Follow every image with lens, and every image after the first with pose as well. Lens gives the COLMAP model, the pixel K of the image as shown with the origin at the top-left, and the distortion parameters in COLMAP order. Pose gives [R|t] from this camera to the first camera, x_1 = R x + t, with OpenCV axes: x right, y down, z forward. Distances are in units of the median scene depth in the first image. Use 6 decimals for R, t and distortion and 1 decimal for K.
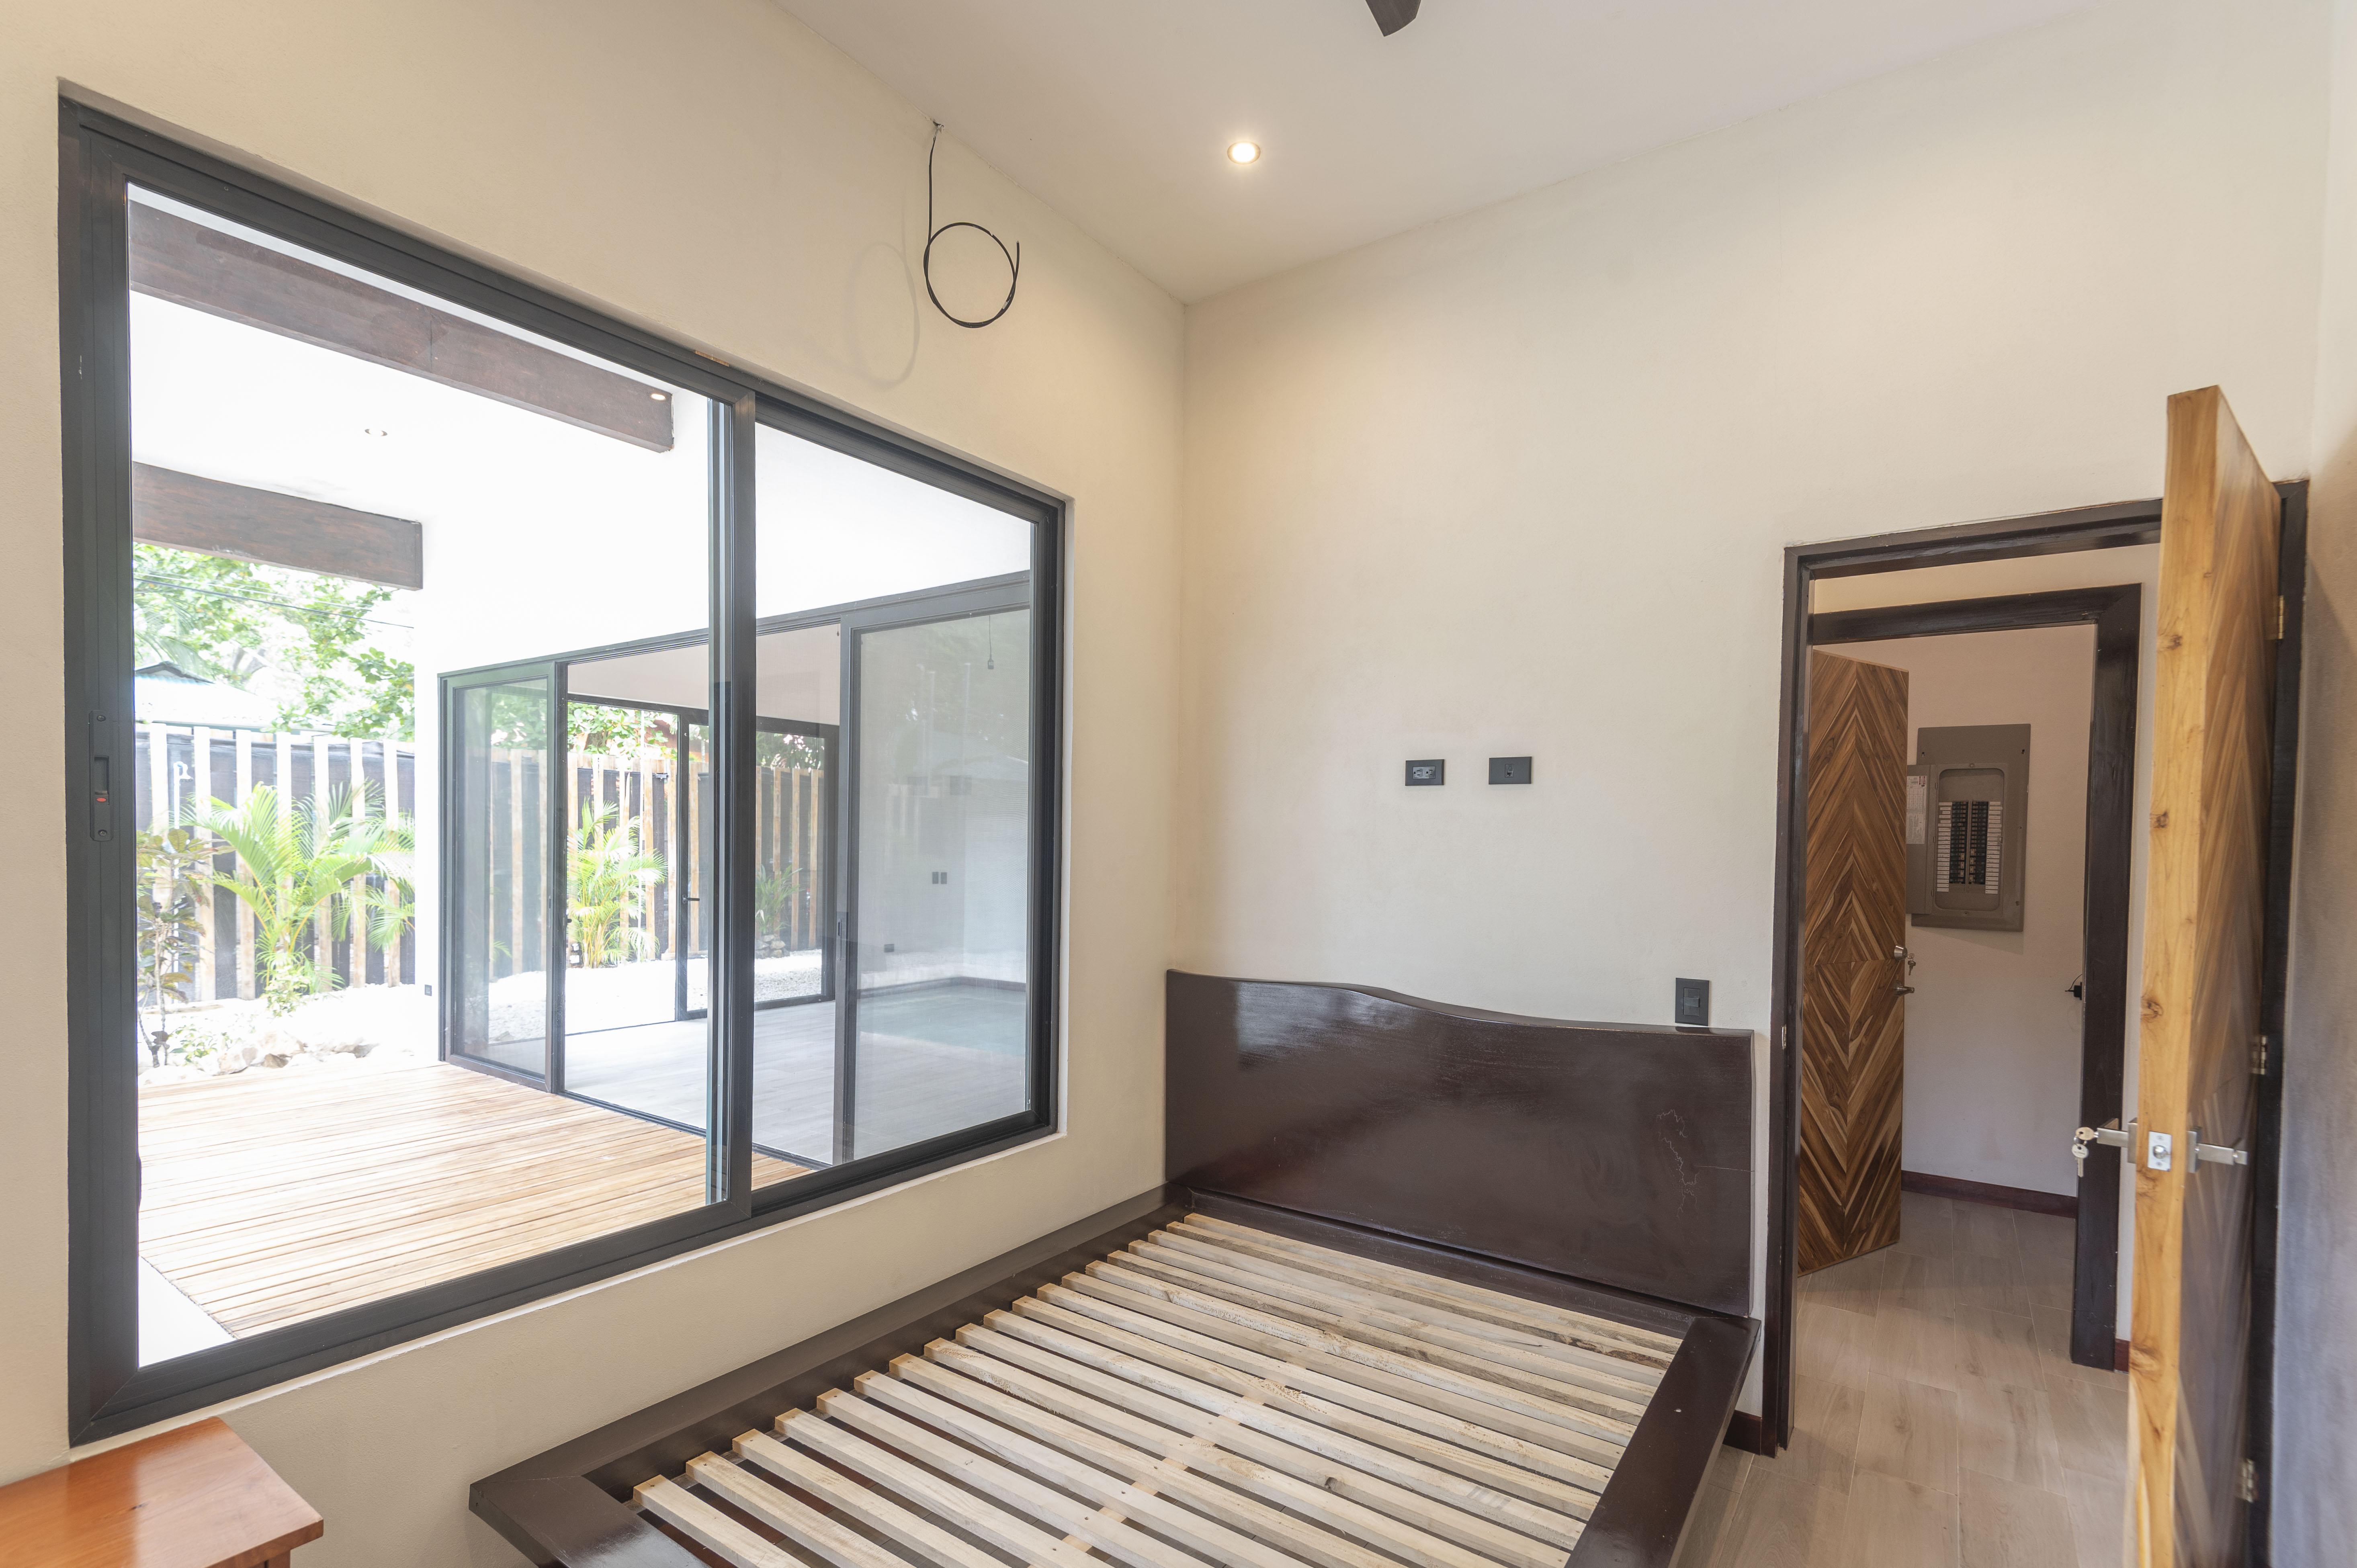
lens RADIAL K [[1074.2, 0, 1187.8], [0, 1074.2, 865.3], [0, 0, 1]] dist [0.028669, -0.015819]
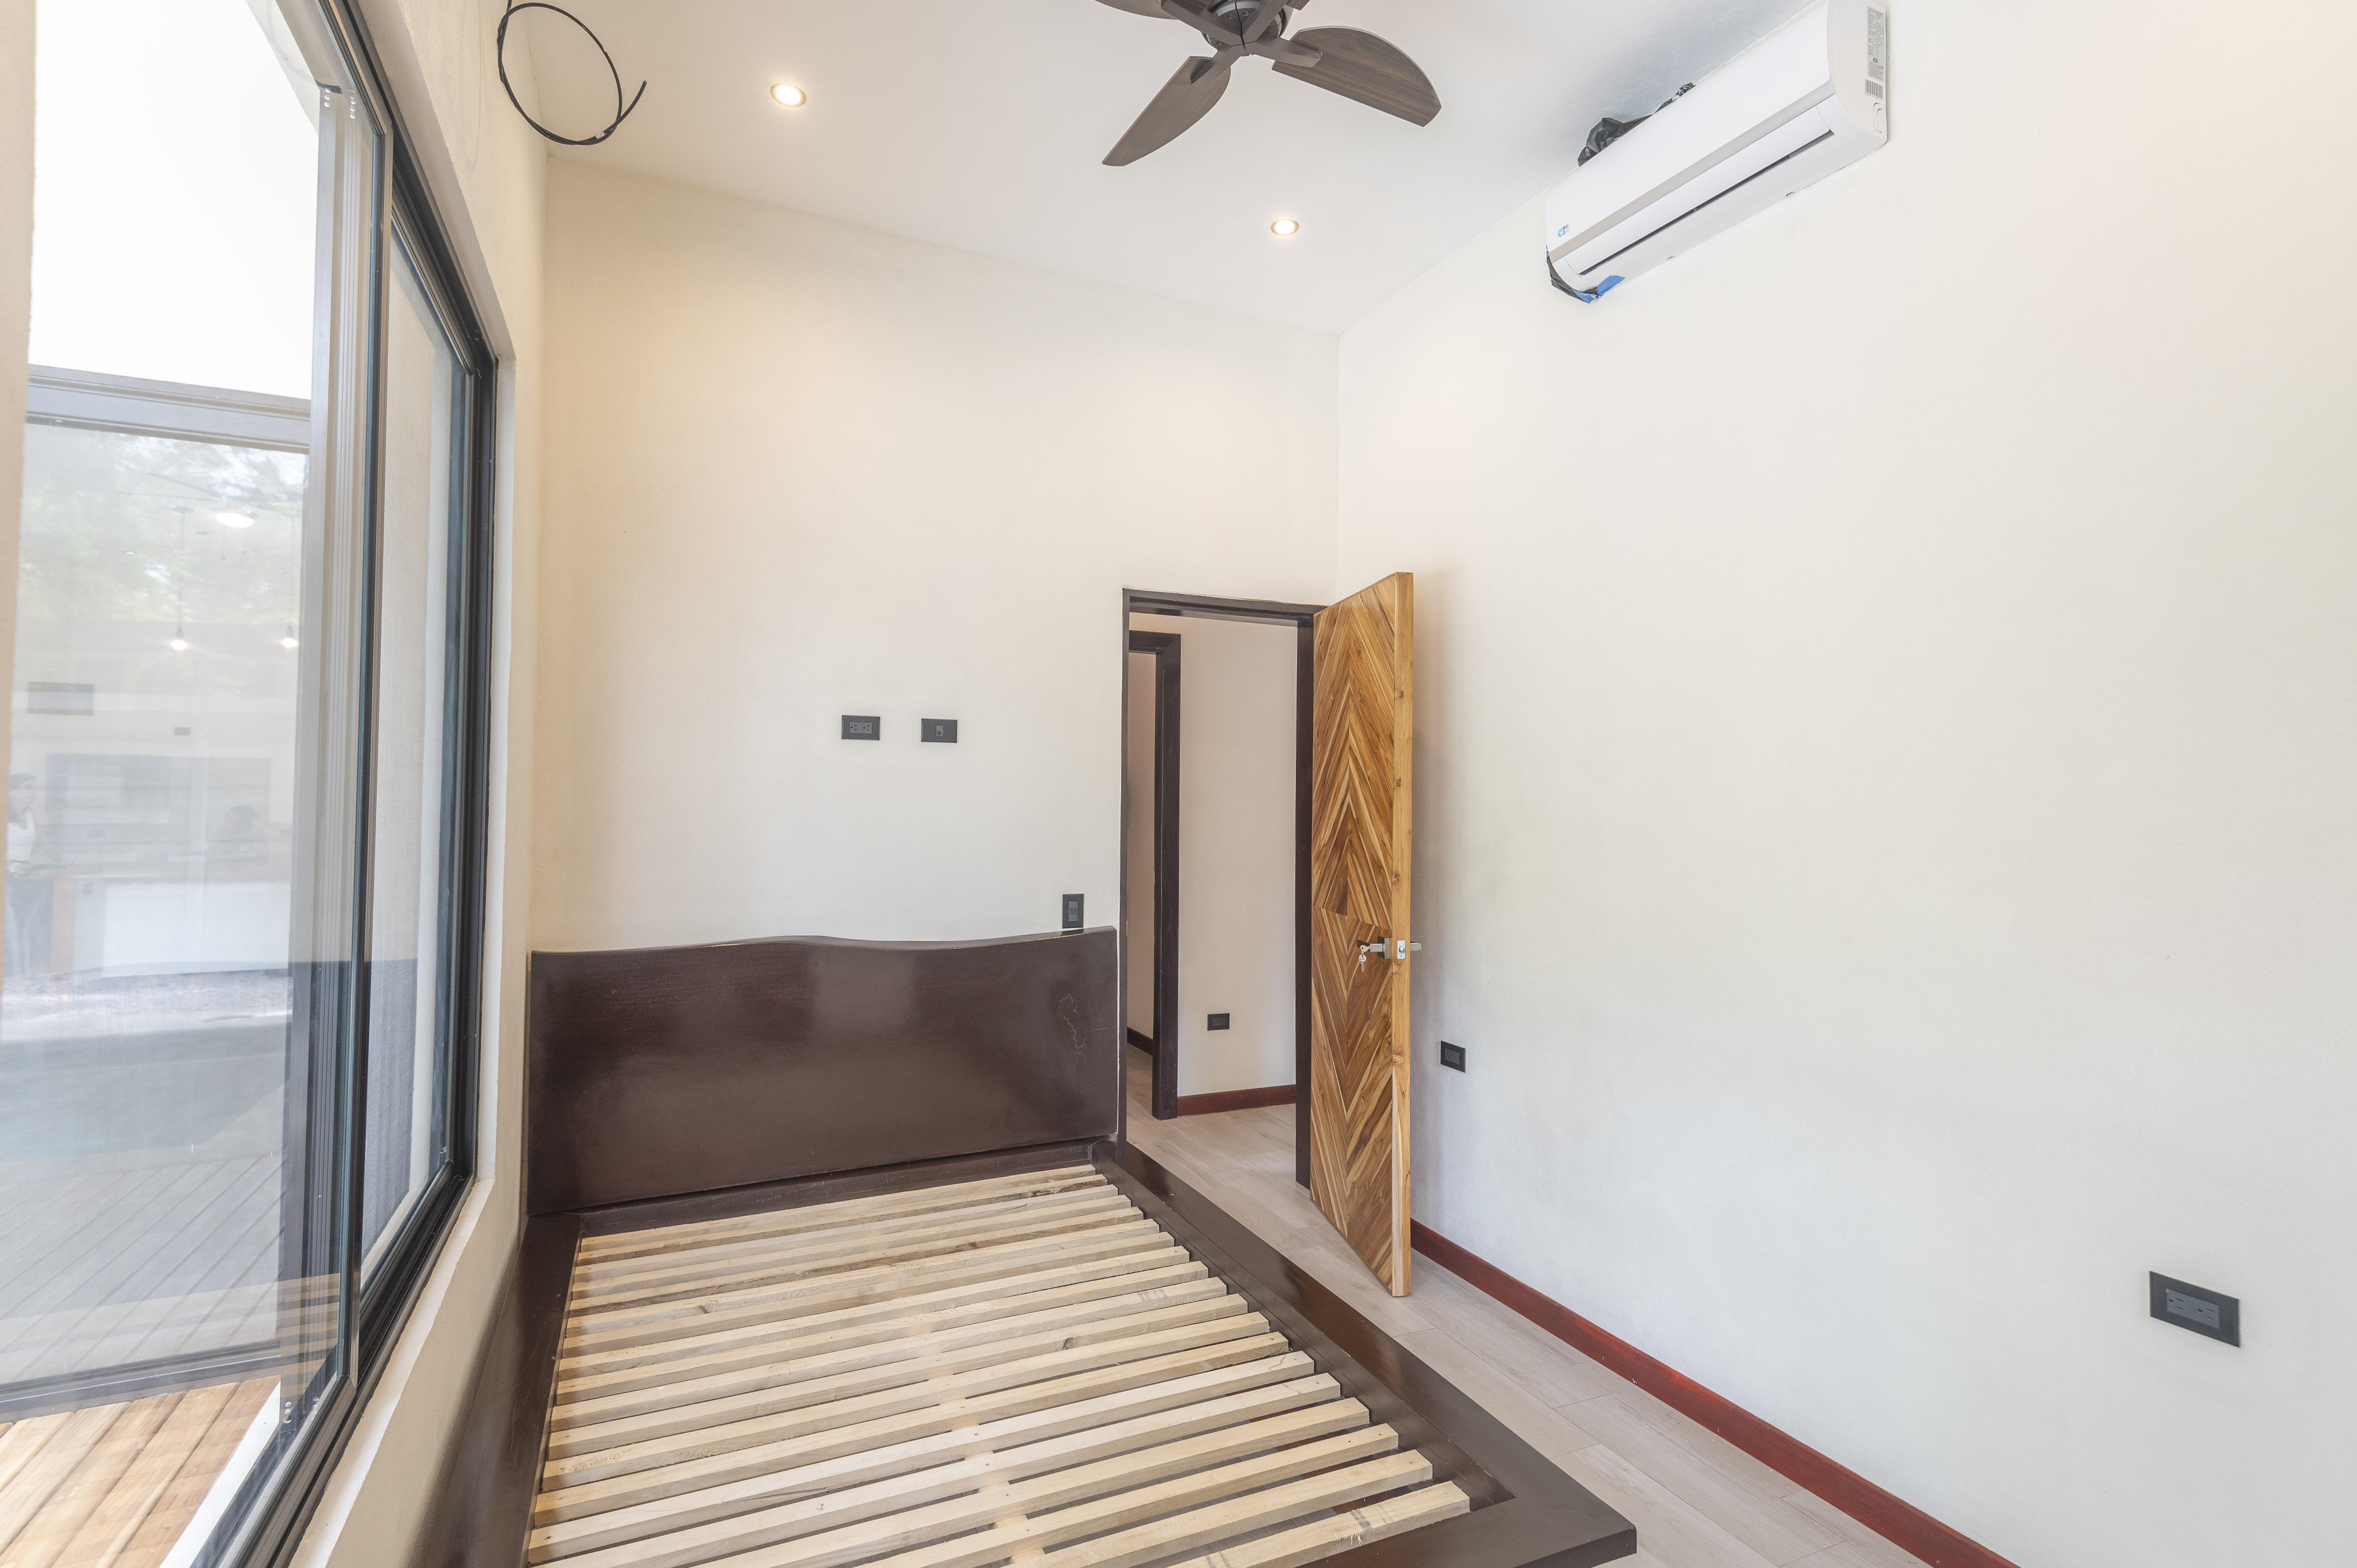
lens RADIAL K [[1067.5, 0, 1180.8], [0, 1067.5, 771.2], [0, 0, 1]] dist [0.026515, -0.014855]
pose [[0.514479, 0.004677, 0.857490, -0.614720], [0.016843, 0.999737, -0.015558, -0.024322], [-0.857338, 0.022447, 0.514265, 0.208440]]
